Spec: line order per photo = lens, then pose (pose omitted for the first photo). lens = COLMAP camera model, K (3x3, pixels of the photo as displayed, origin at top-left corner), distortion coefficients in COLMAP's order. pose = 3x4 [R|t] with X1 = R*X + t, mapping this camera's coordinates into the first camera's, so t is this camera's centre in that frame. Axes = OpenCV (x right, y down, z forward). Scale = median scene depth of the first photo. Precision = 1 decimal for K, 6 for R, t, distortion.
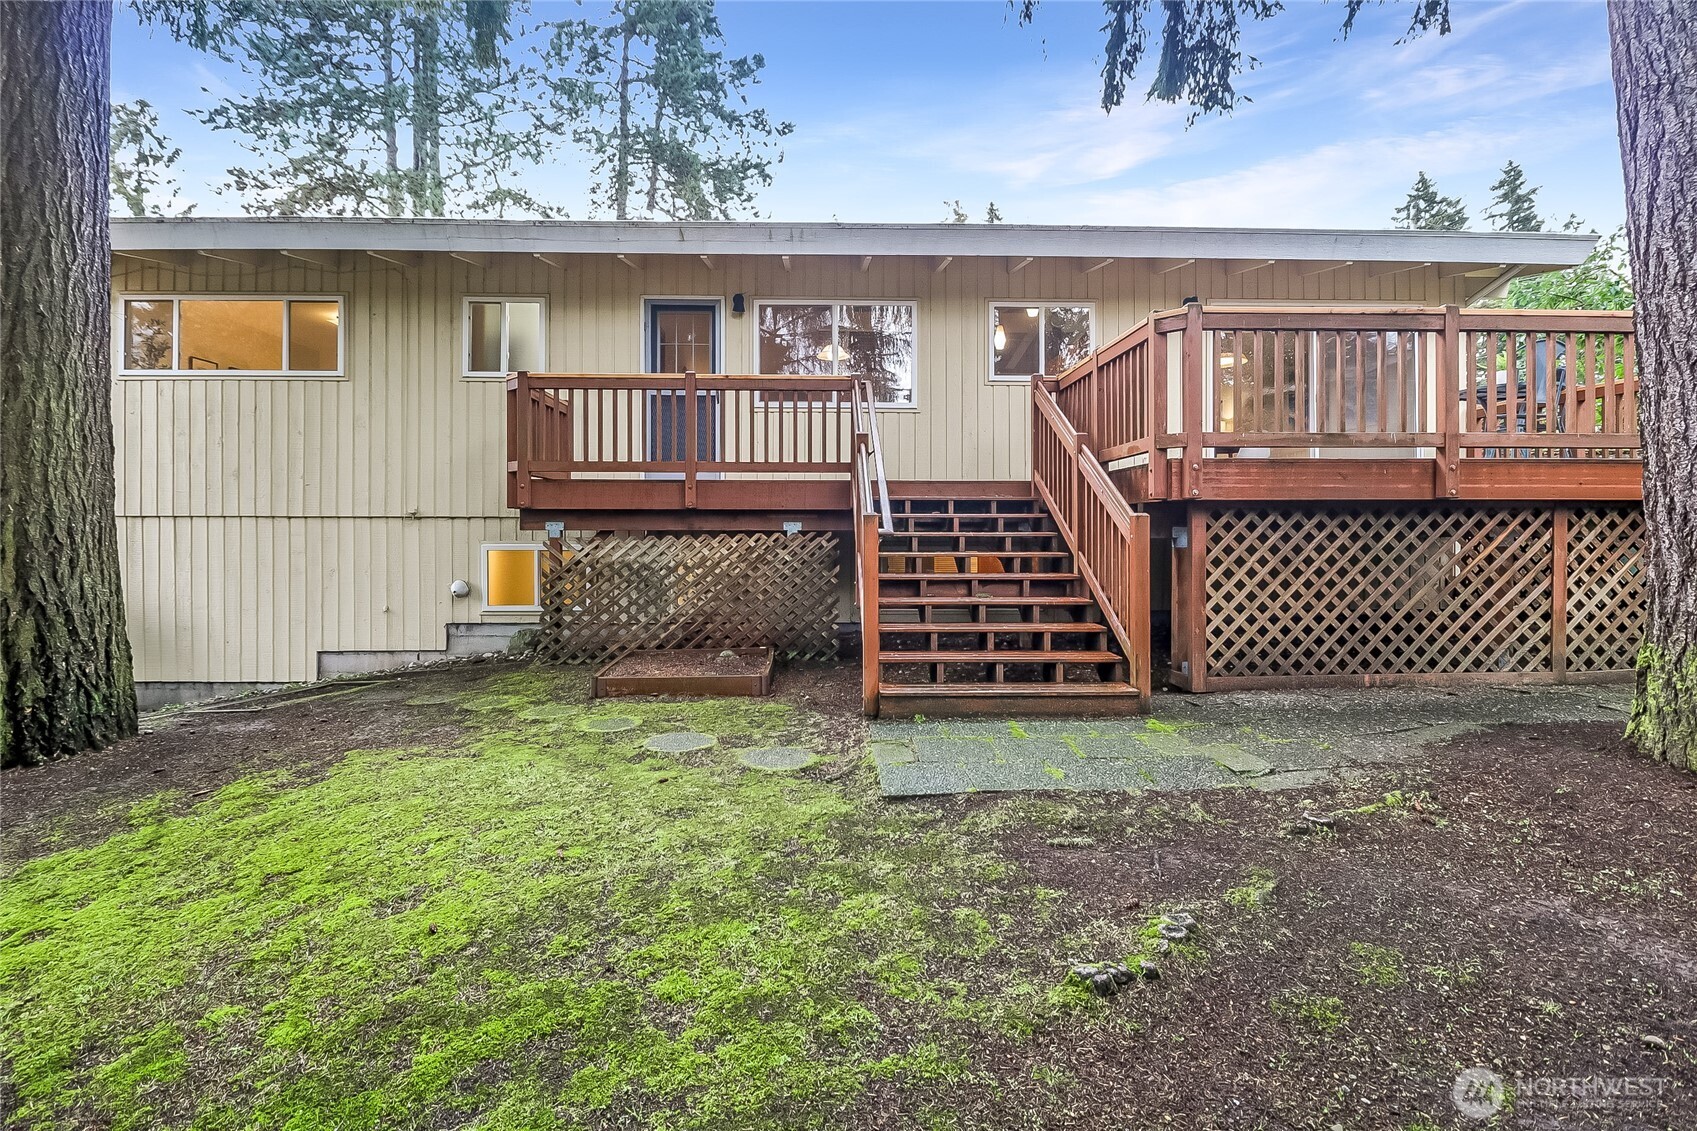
lens RADIAL K [[816.4, 0, 867.8], [0, 816.4, 532.6], [0, 0, 1]] dist [-0.010785, -0.004531]
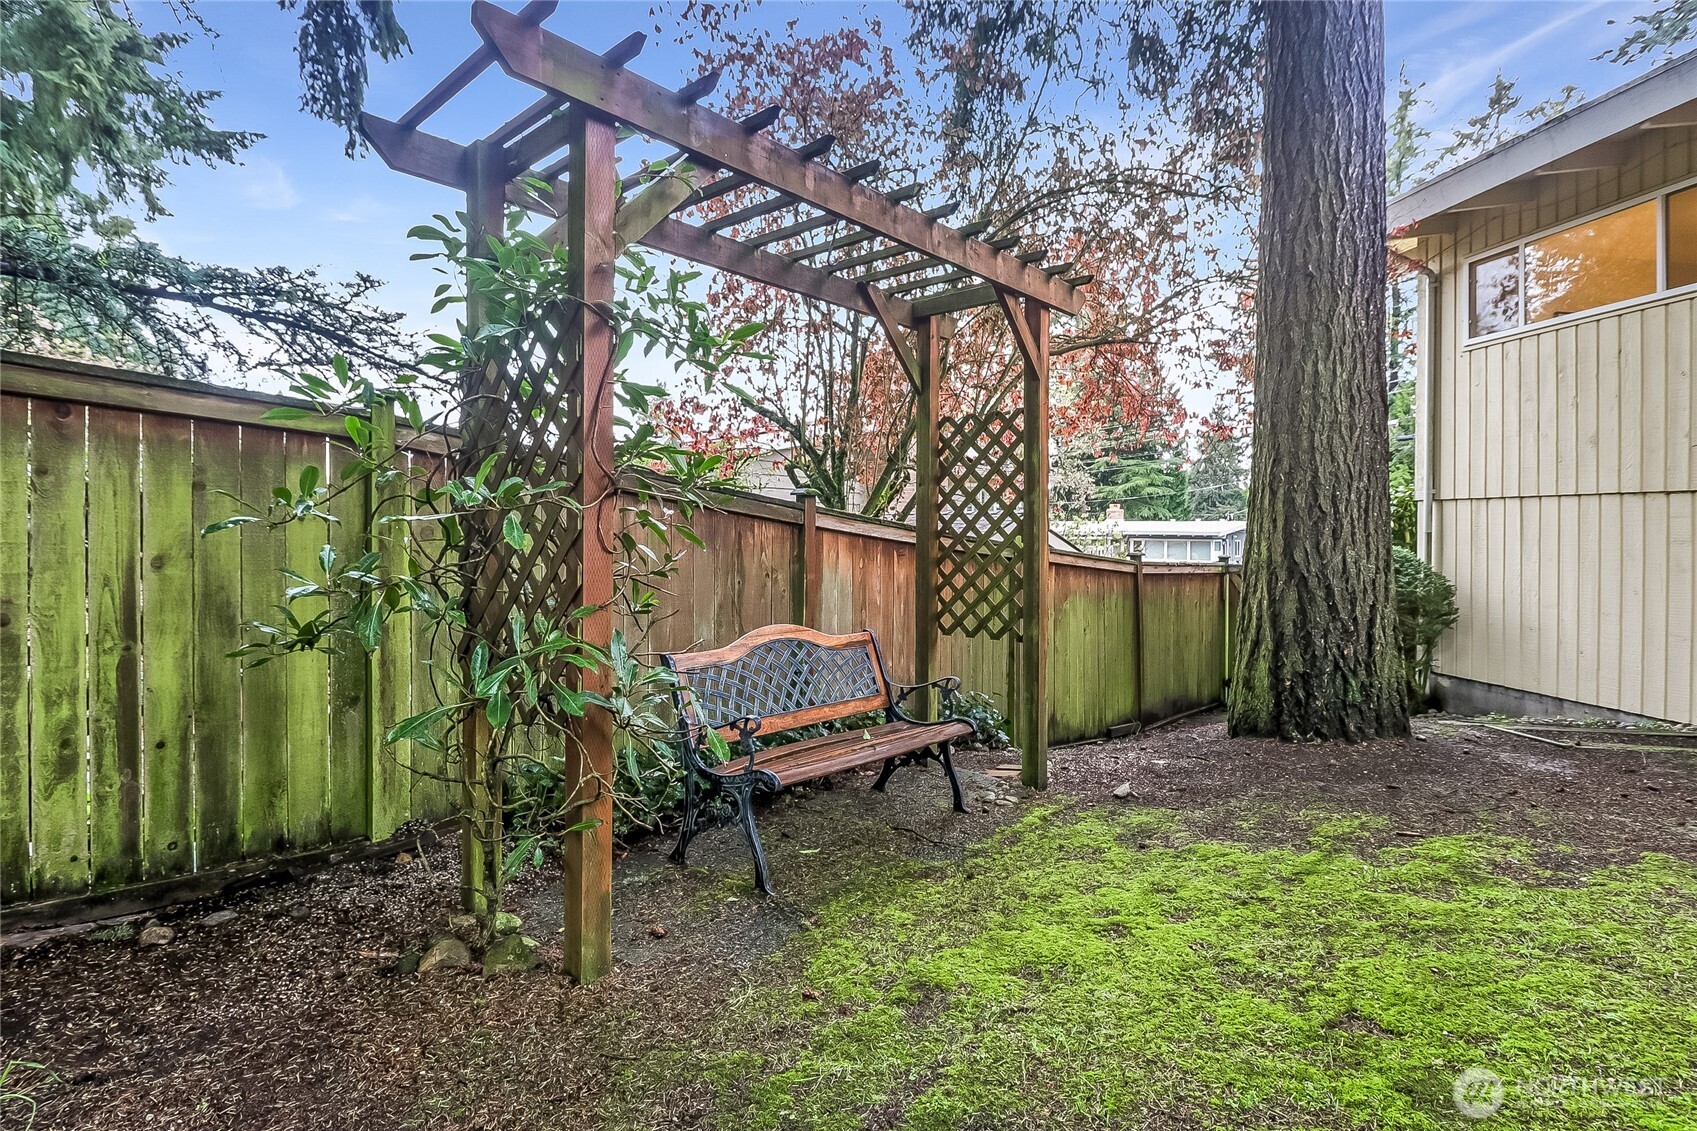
lens RADIAL K [[816.4, 0, 832.4], [0, 816.4, 532.6], [0, 0, 1]] dist [-0.010785, -0.004531]
pose [[0.081917, 0.004566, -0.996629, -0.102760], [-0.010962, 0.999933, 0.003680, 0.038907], [0.996579, 0.010624, 0.081961, 0.342773]]
